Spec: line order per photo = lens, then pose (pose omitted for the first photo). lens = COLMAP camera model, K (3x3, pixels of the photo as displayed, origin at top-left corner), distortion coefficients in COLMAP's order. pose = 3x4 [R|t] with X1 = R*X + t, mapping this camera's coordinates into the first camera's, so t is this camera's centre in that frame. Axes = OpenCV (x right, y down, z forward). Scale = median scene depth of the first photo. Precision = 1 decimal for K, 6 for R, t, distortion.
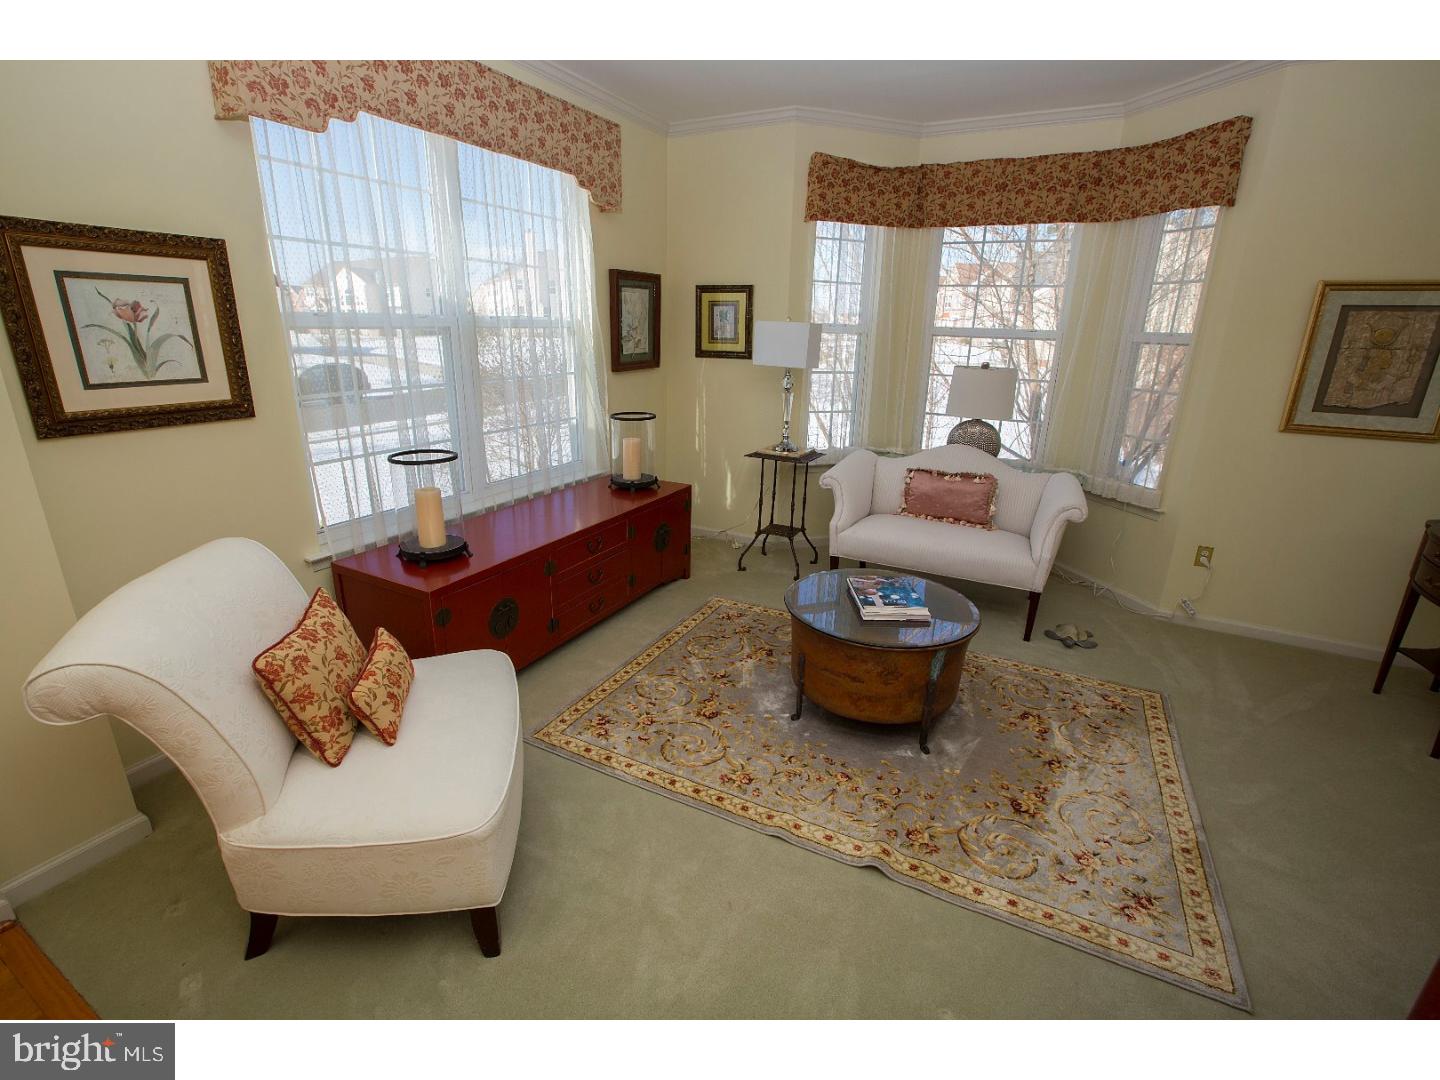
lens RADIAL K [[660.1, 0, 712.5], [0, 660.1, 535.5], [0, 0, 1]] dist [-0.031647, 0.000942]
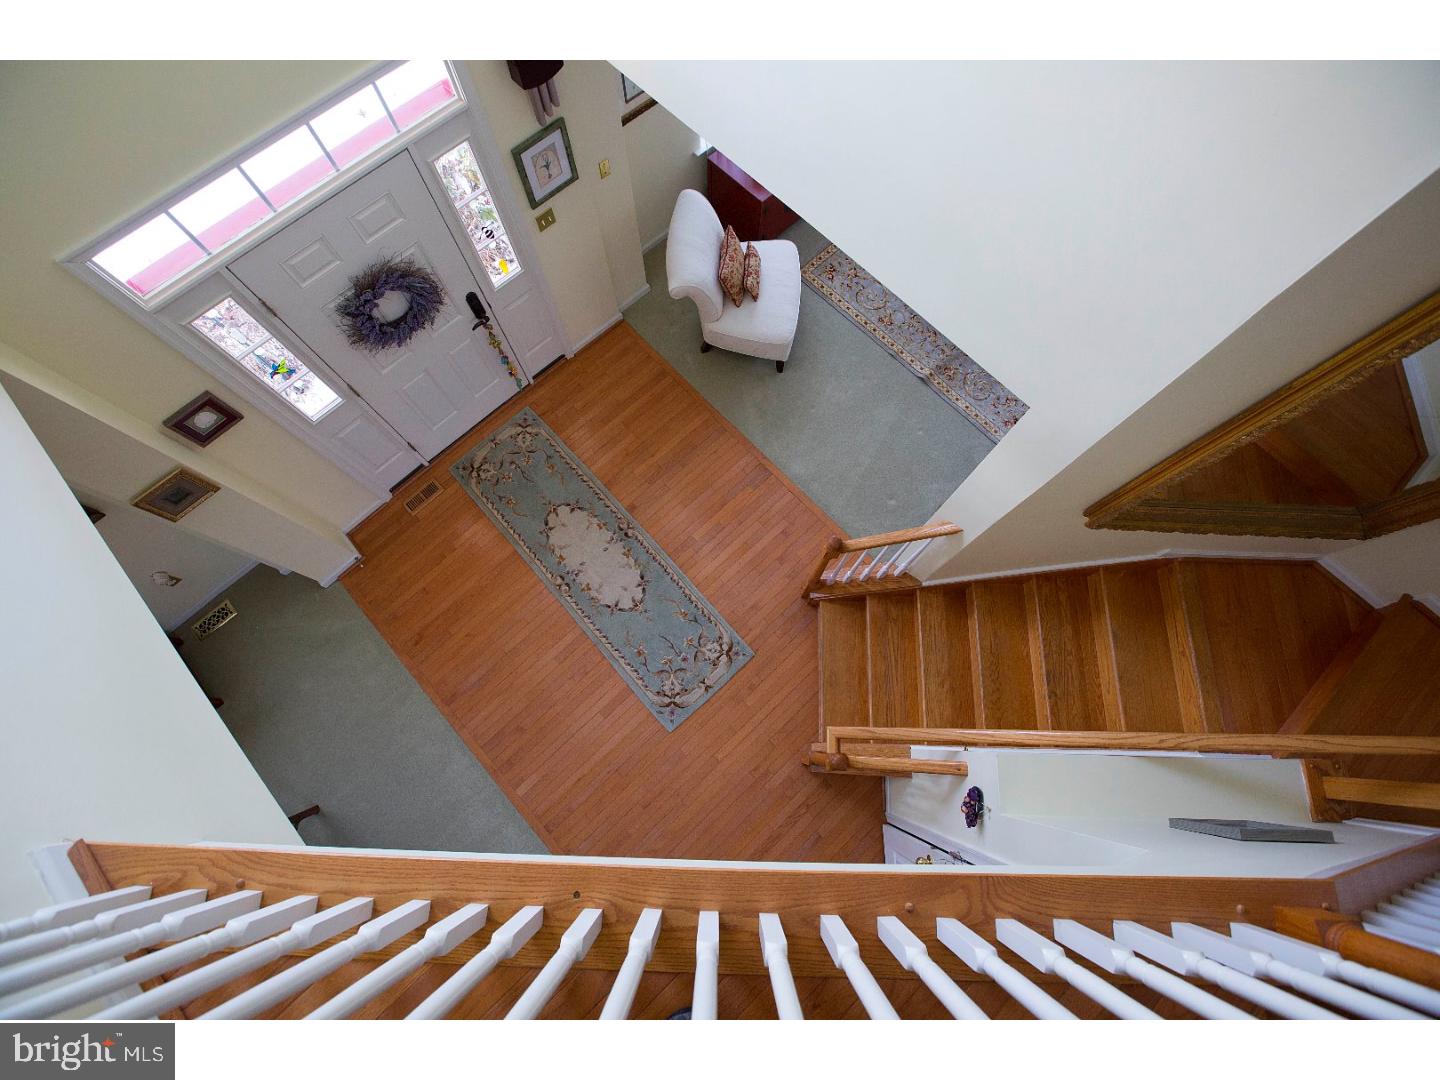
lens RADIAL K [[660.1, 0, 712.5], [0, 660.1, 535.5], [0, 0, 1]] dist [-0.031647, 0.000942]
pose [[0.945285, 0.304162, -0.117991, -0.041748], [-0.079442, 0.565375, 0.821000, -1.237423], [0.316426, -0.766705, 0.558603, -1.207164]]
